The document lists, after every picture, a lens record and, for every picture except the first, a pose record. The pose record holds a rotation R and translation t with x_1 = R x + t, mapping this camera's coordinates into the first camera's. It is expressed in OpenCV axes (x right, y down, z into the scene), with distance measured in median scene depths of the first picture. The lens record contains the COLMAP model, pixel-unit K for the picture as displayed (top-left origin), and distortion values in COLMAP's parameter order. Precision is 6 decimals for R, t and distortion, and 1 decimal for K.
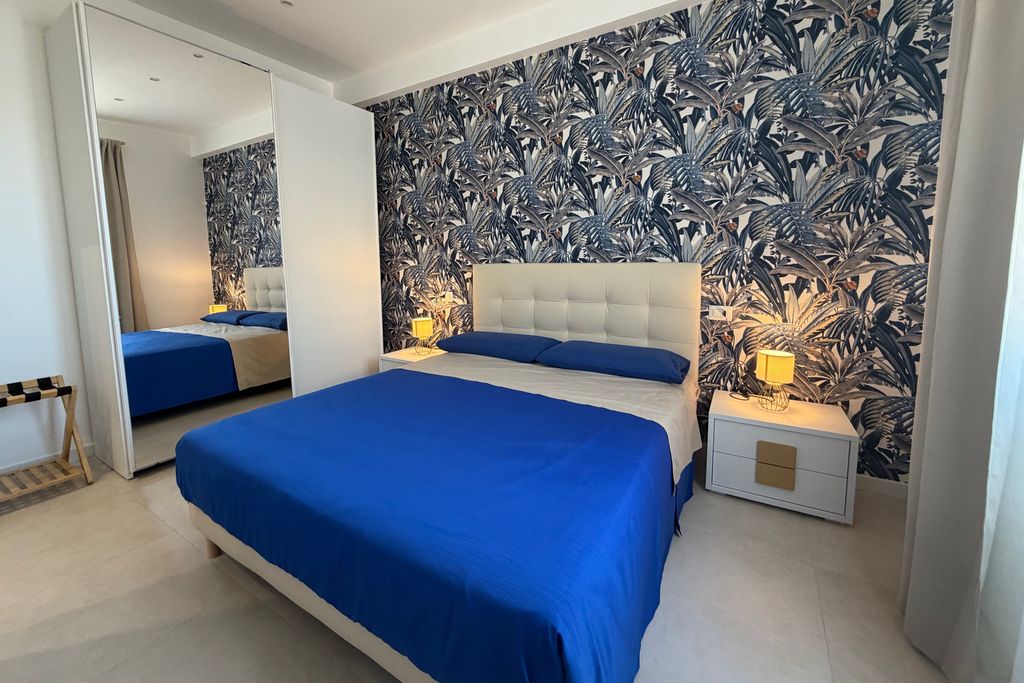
lens RADIAL K [[464.8, 0, 512.4], [0, 464.8, 322.4], [0, 0, 1]] dist [0.012686, -0.009684]
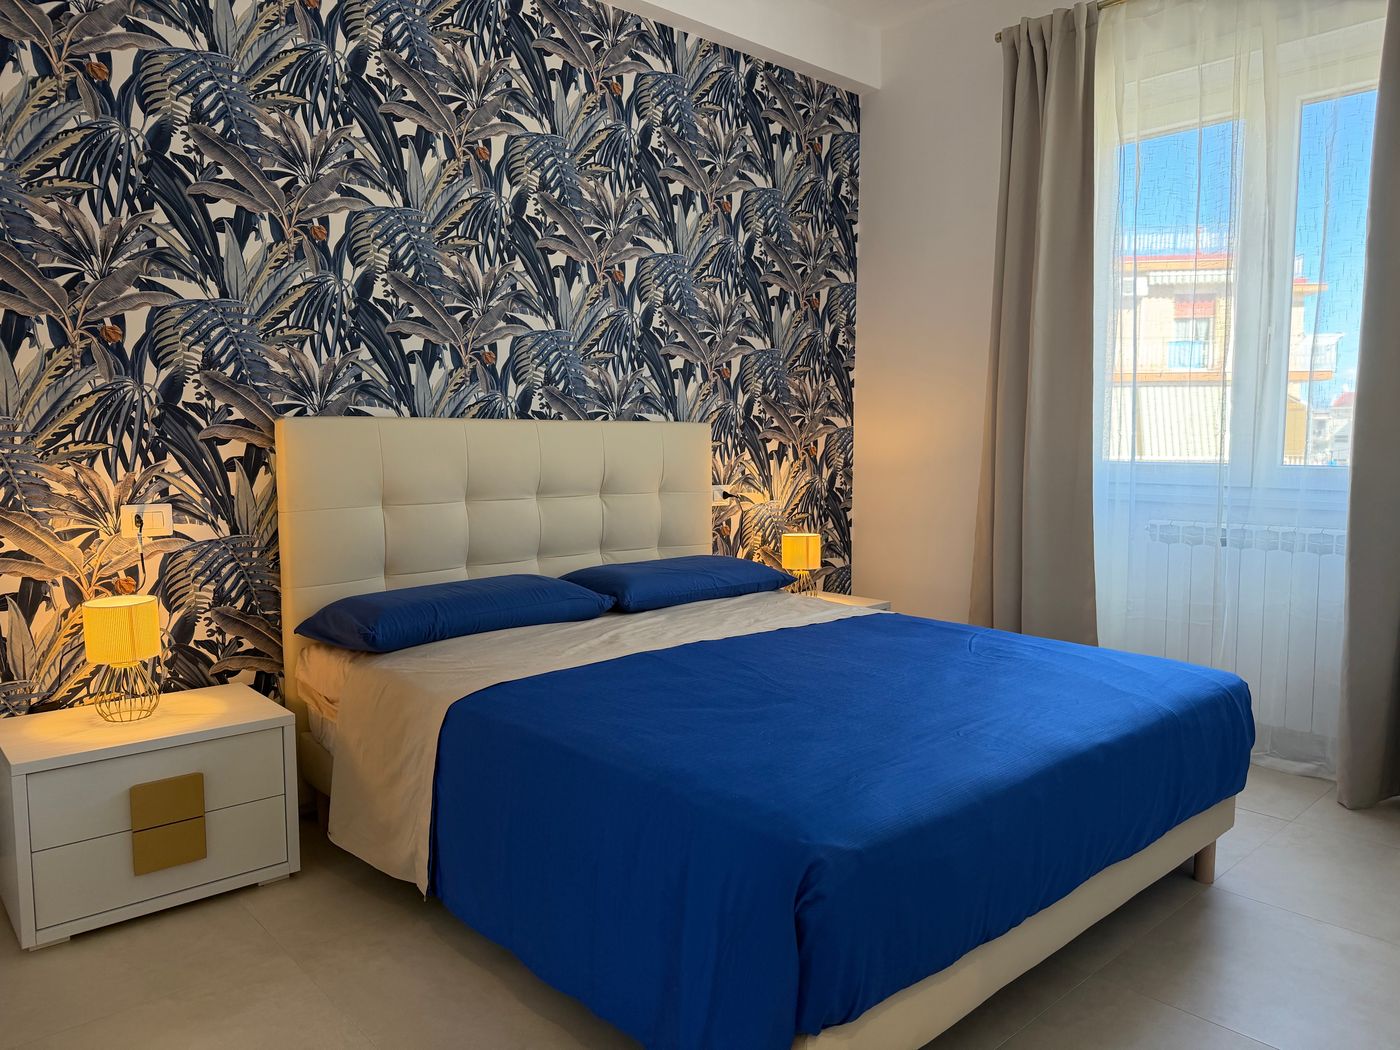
lens RADIAL K [[987.9, 0, 700.0], [0, 987.9, 525.0], [0, 0, 1]] dist [0.103946, -0.149676]
pose [[0.218528, -0.093628, 0.971329, -1.052742], [0.109860, 0.991419, 0.070848, -0.088545], [-0.969627, 0.091228, 0.226938, 0.731112]]
